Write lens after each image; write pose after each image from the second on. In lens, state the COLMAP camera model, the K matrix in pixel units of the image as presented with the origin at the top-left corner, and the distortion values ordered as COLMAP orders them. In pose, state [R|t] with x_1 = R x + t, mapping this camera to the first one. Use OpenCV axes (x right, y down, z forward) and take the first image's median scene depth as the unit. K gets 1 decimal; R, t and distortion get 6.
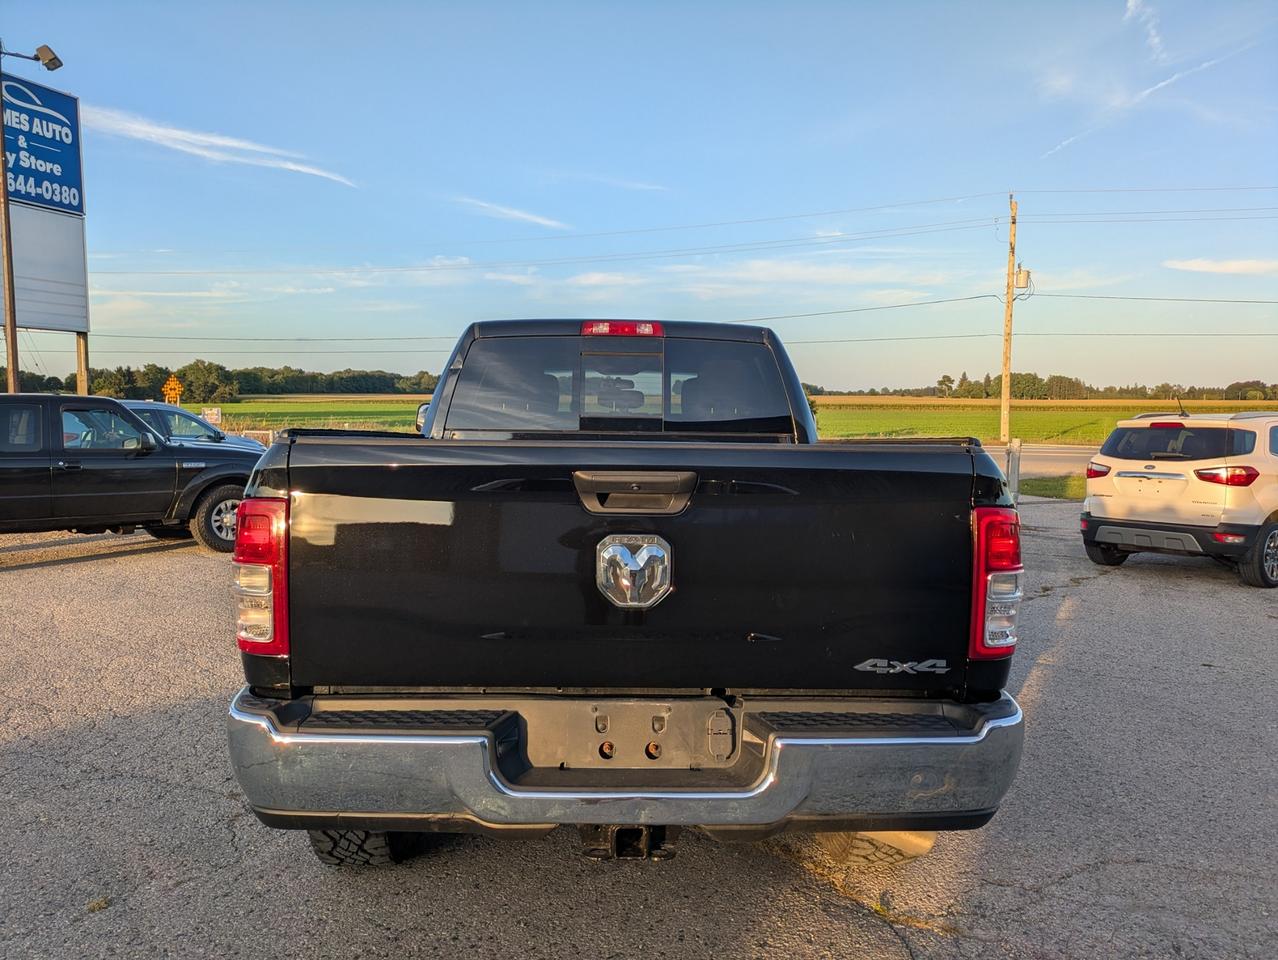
lens RADIAL K [[973.1, 0, 633.8], [0, 973.1, 471.4], [0, 0, 1]] dist [0.037621, -0.034298]
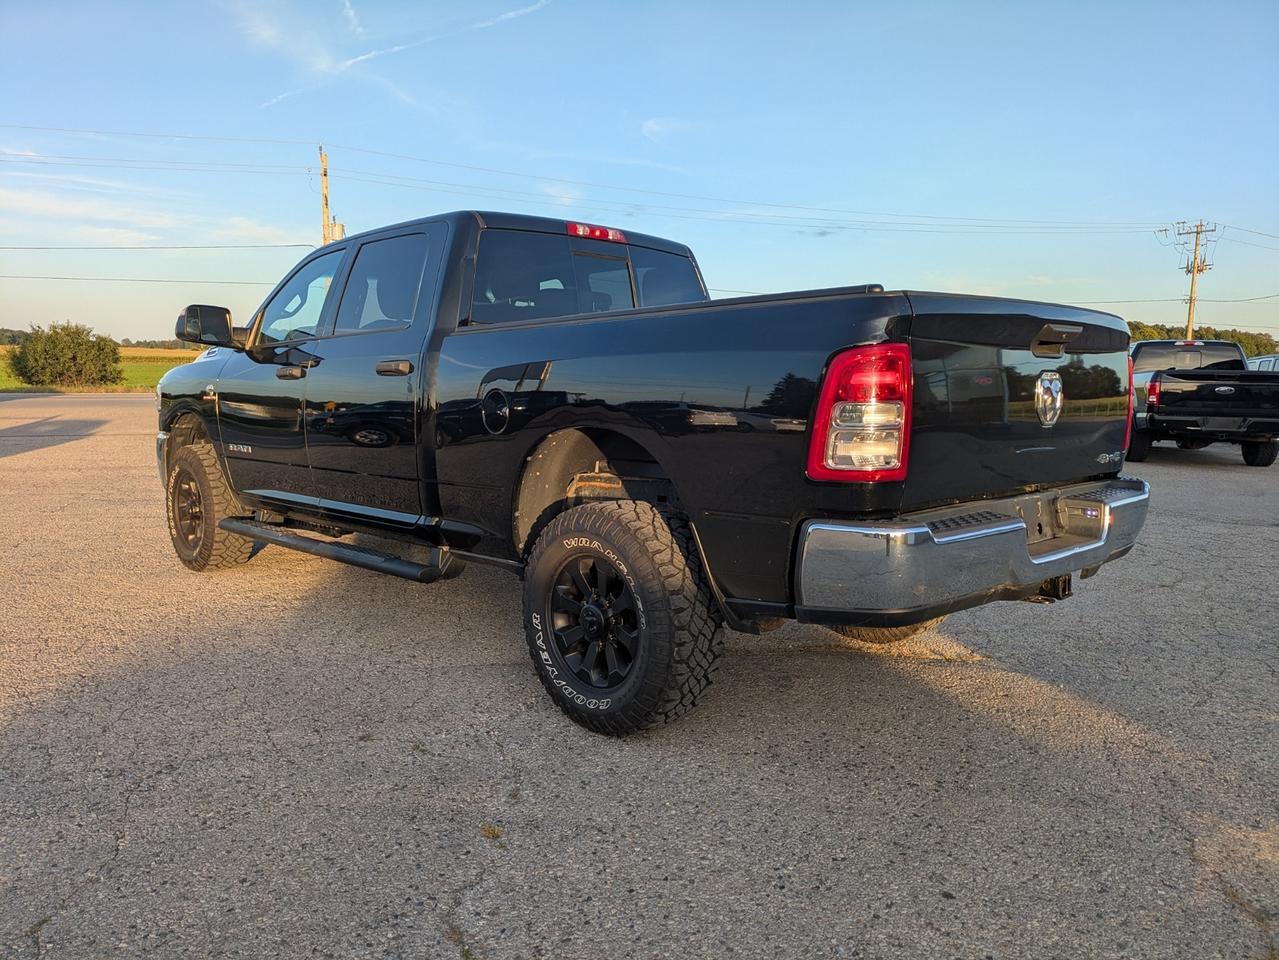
lens RADIAL K [[973.9, 0, 644.6], [0, 973.9, 483.7], [0, 0, 1]] dist [0.037621, -0.034298]
pose [[0.733003, -0.084019, 0.675016, -0.709501], [0.044620, 0.996144, 0.075537, 0.046552], [-0.678760, -0.025250, 0.733926, 0.182687]]
